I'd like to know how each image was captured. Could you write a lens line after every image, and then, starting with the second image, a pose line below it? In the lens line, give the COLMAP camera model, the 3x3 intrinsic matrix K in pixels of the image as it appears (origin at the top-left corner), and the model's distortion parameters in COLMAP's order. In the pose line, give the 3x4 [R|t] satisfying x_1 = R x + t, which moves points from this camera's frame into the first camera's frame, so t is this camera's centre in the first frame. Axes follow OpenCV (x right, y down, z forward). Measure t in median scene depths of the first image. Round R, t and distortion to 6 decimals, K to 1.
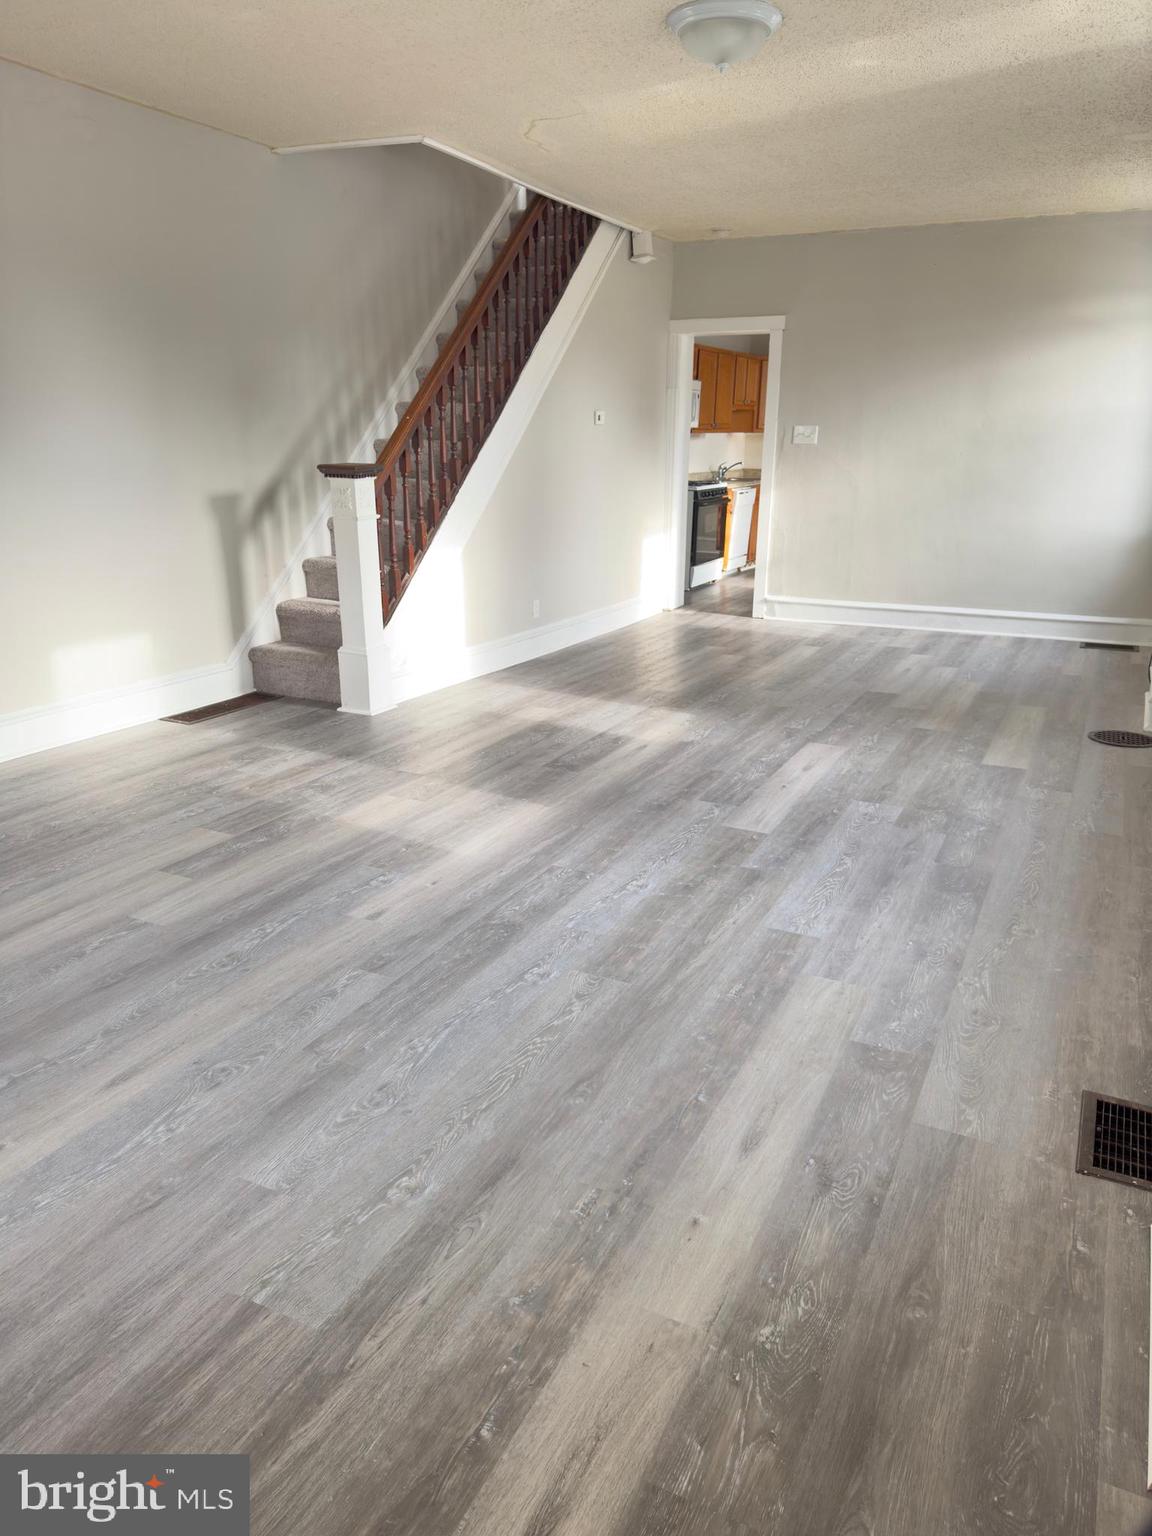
lens RADIAL K [[1077.4, 0, 566.3], [0, 1077.4, 761.0], [0, 0, 1]] dist [-0.003606, -0.011850]
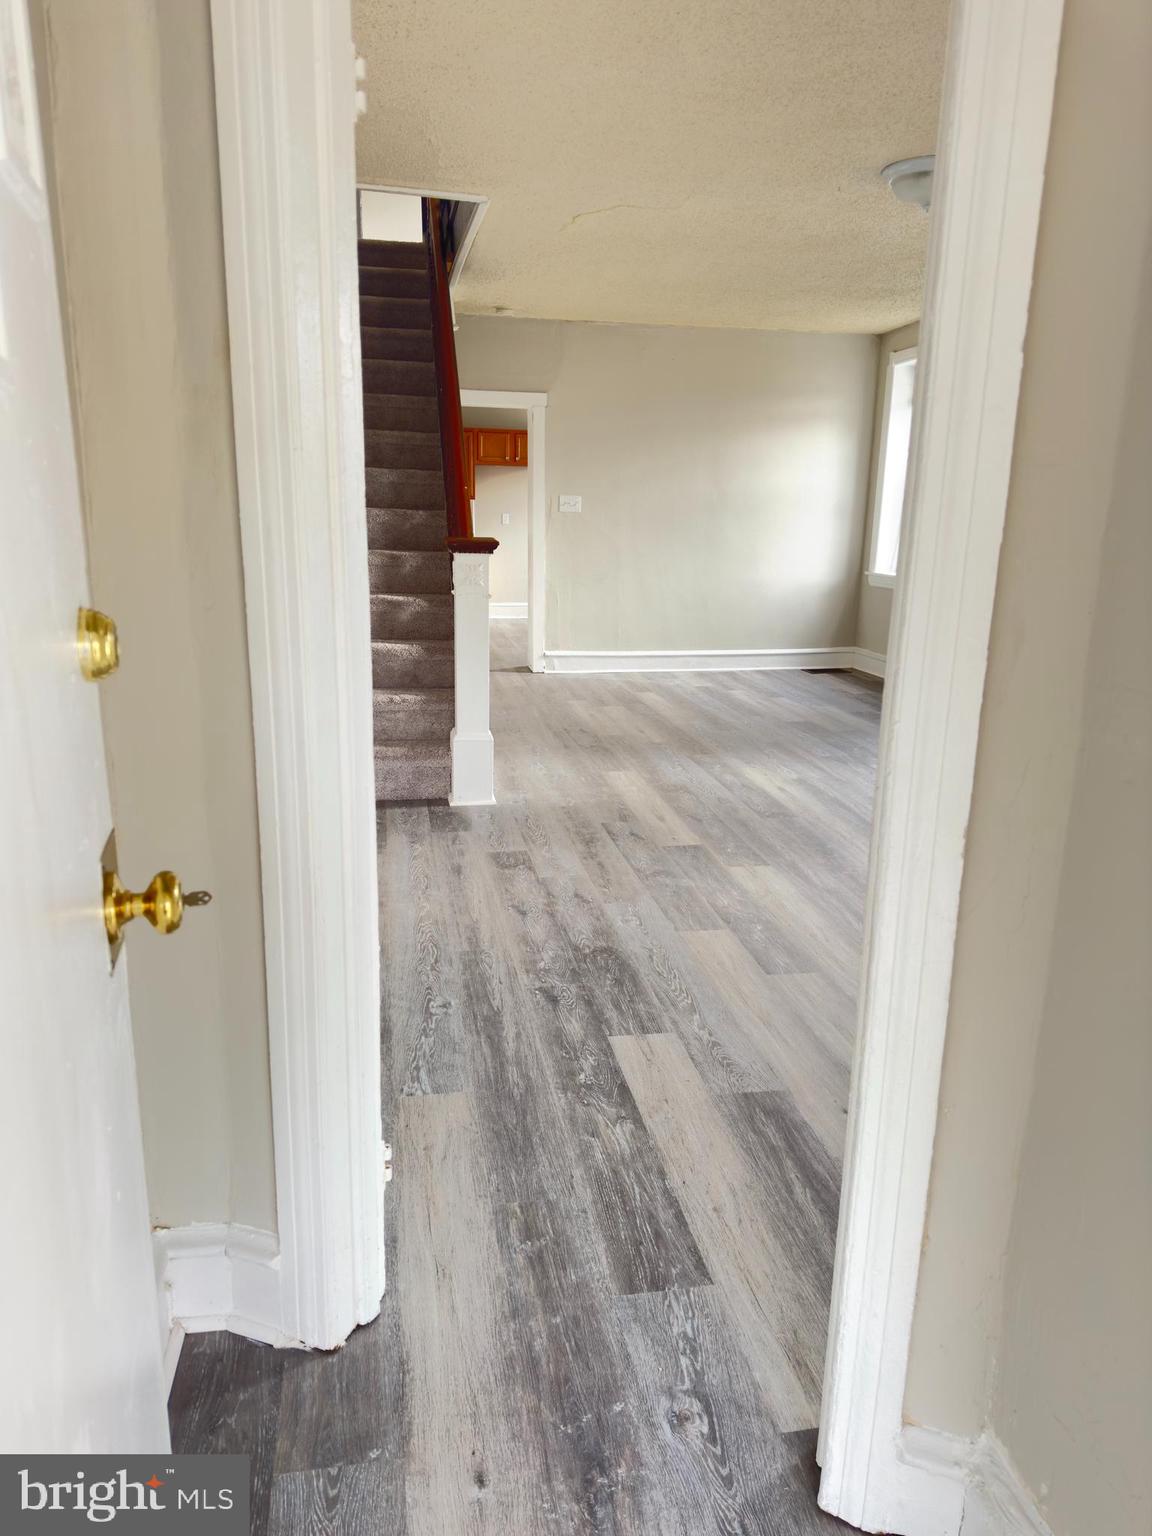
lens RADIAL K [[1077.4, 0, 574.6], [0, 1077.4, 776.4], [0, 0, 1]] dist [-0.003606, -0.011850]
pose [[0.784374, -0.140555, 0.604154, -0.823431], [0.159444, 0.986948, 0.022604, -0.091933], [-0.599445, 0.078599, 0.796547, 0.258535]]
